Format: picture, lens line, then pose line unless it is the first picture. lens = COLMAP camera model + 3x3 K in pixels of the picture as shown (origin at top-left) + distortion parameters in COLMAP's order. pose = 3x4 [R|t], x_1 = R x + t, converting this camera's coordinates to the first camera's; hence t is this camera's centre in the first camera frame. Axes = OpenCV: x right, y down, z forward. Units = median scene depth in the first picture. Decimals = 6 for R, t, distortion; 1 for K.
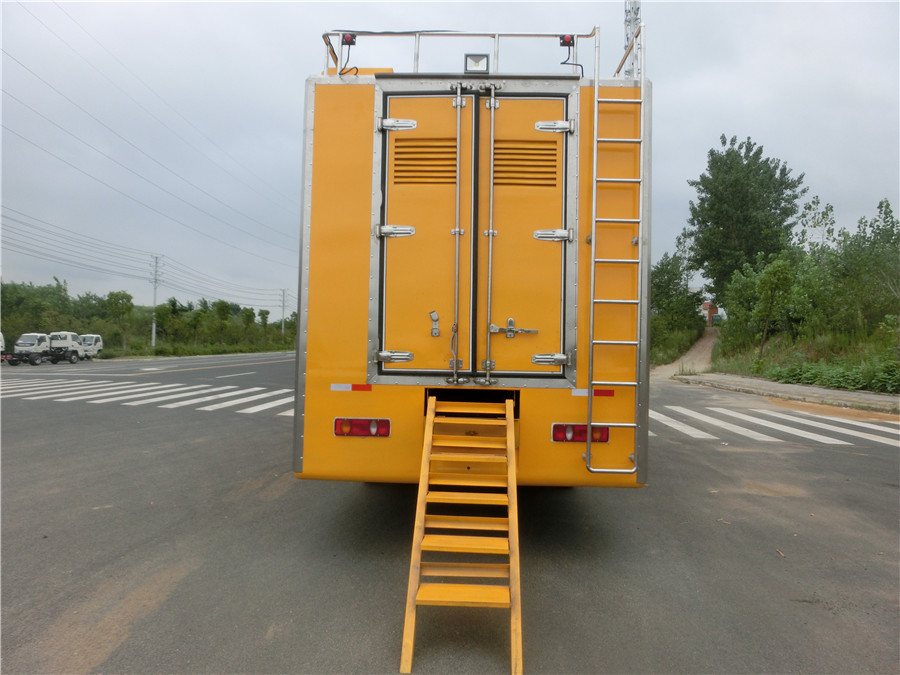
lens RADIAL K [[617.2, 0, 450.0], [0, 617.2, 337.5], [0, 0, 1]] dist [-0.051056, 0.001493]
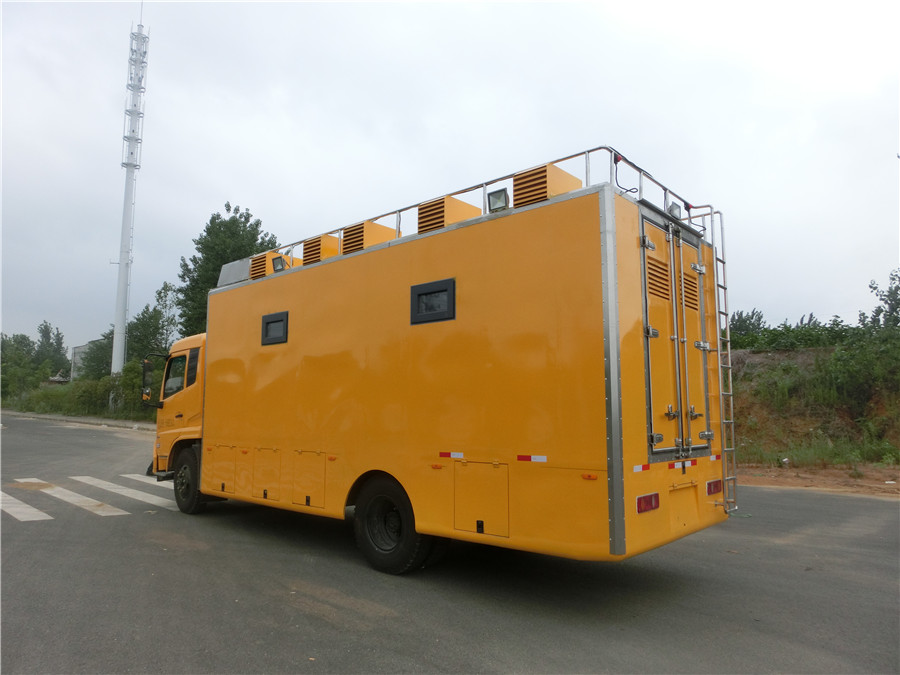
lens RADIAL K [[620.7, 0, 422.9], [0, 620.7, 336.4], [0, 0, 1]] dist [-0.003826, 0.000725]
pose [[0.672432, 0.072720, 0.736578, -1.285098], [-0.006757, 0.995724, -0.092136, -0.051923], [-0.740128, 0.056978, 0.670048, 0.517606]]
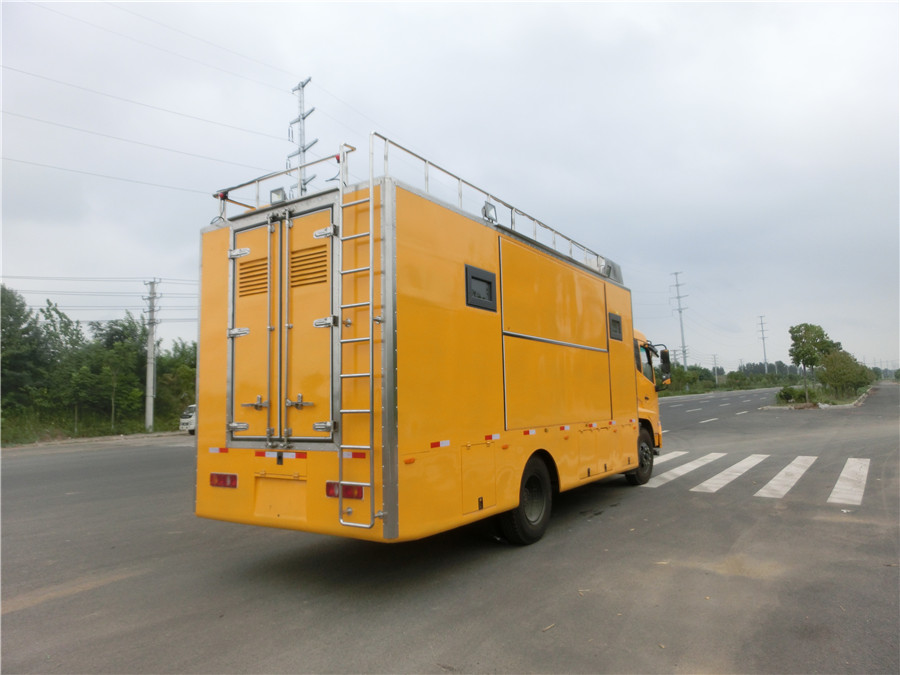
lens RADIAL K [[617.2, 0, 450.0], [0, 617.2, 337.5], [0, 0, 1]] dist [-0.051056, 0.001493]
pose [[0.856257, -0.096912, -0.507377, 0.978562], [0.055156, 0.993781, -0.096734, -0.007123], [0.513597, 0.054844, 0.856277, 0.095654]]
